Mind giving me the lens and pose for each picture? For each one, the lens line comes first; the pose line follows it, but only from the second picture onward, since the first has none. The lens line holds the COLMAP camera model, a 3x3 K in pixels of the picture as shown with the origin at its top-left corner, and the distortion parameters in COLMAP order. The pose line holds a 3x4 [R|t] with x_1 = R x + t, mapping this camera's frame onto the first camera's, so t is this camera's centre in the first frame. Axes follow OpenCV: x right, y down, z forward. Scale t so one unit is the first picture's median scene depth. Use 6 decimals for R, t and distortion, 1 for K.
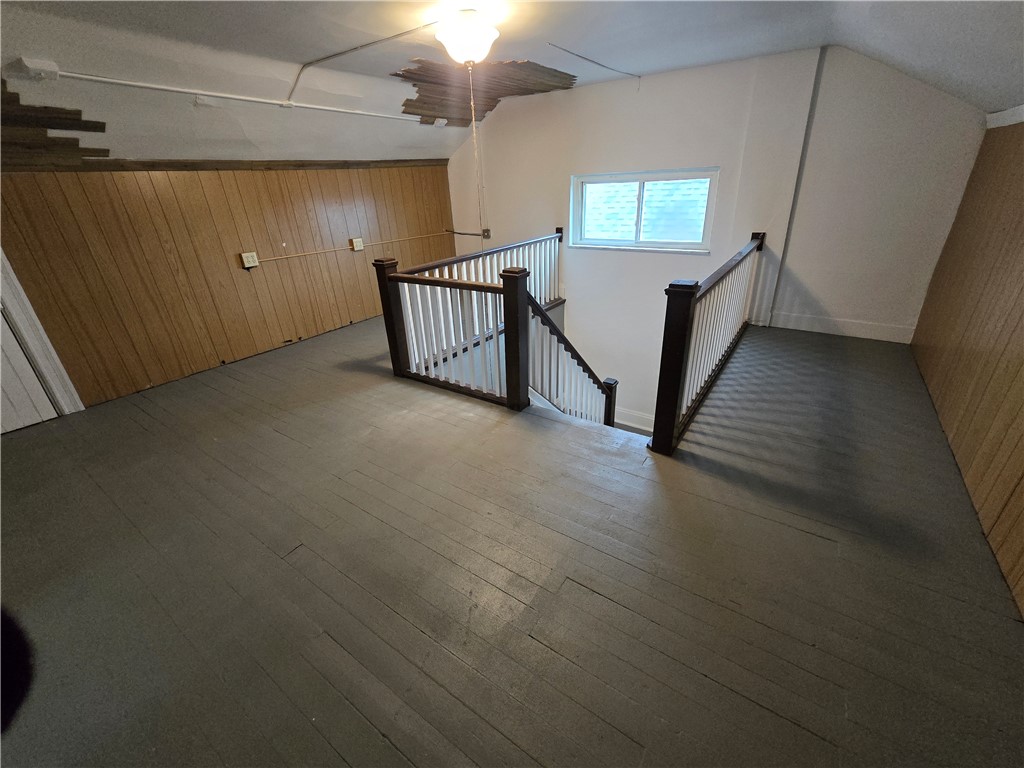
lens RADIAL K [[418.5, 0, 517.9], [0, 418.5, 379.8], [0, 0, 1]] dist [-0.006097, 0.001439]
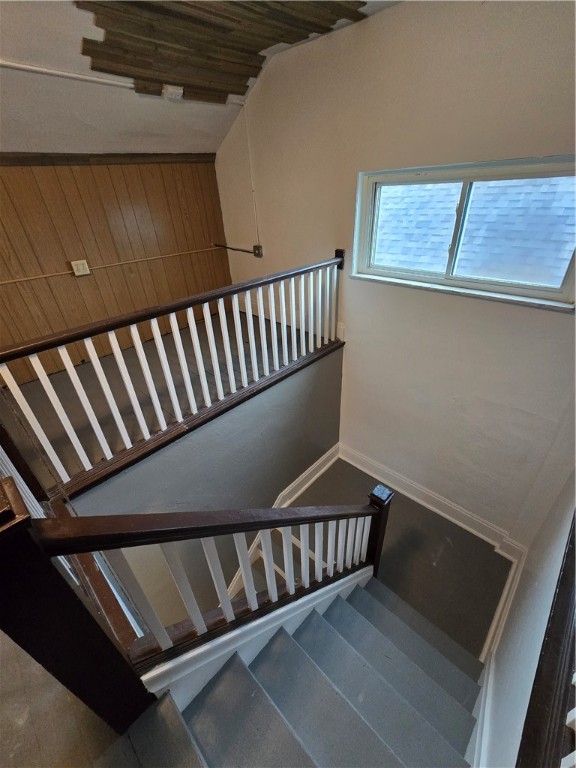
lens RADIAL K [[313.9, 0, 295.5], [0, 313.9, 384.5], [0, 0, 1]] dist [-0.006097, 0.001439]
pose [[0.988012, 0.081026, -0.131406, 0.126002], [-0.064438, 0.989946, 0.125913, -0.214709], [0.140287, -0.115936, 0.983300, 0.464165]]
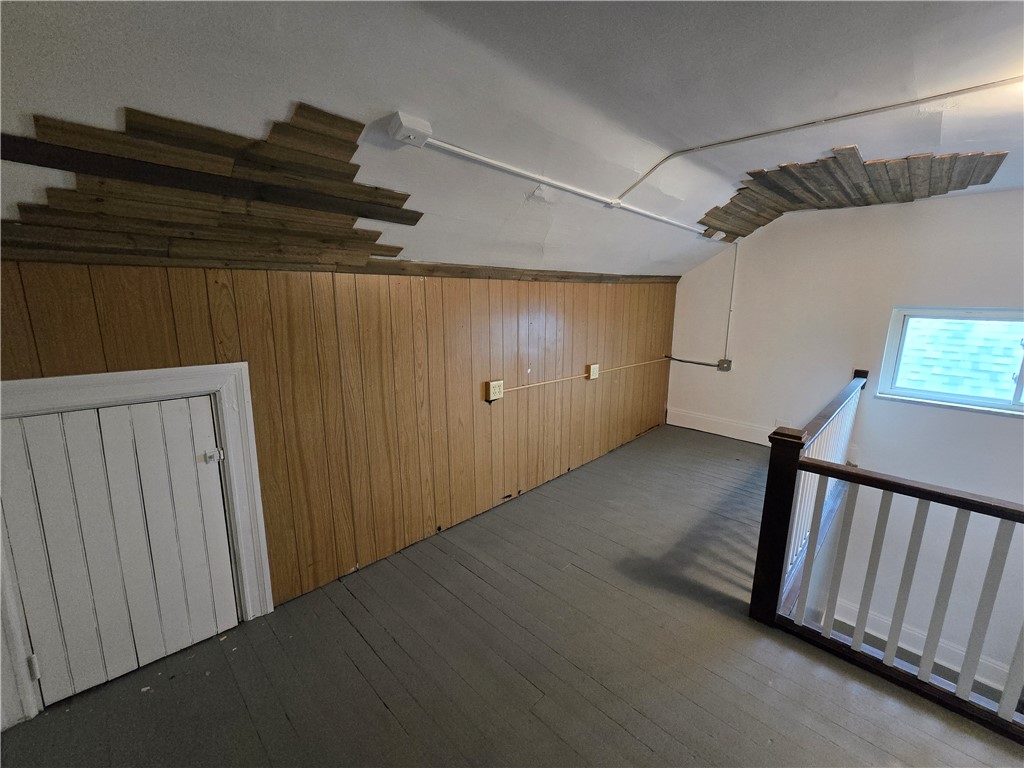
lens RADIAL K [[418.5, 0, 514.6], [0, 418.5, 379.9], [0, 0, 1]] dist [-0.006097, 0.001439]
pose [[0.983435, 0.087237, -0.158886, -0.421780], [-0.121777, 0.967259, -0.222668, -0.122838], [0.134259, 0.238328, 0.961860, 0.242838]]
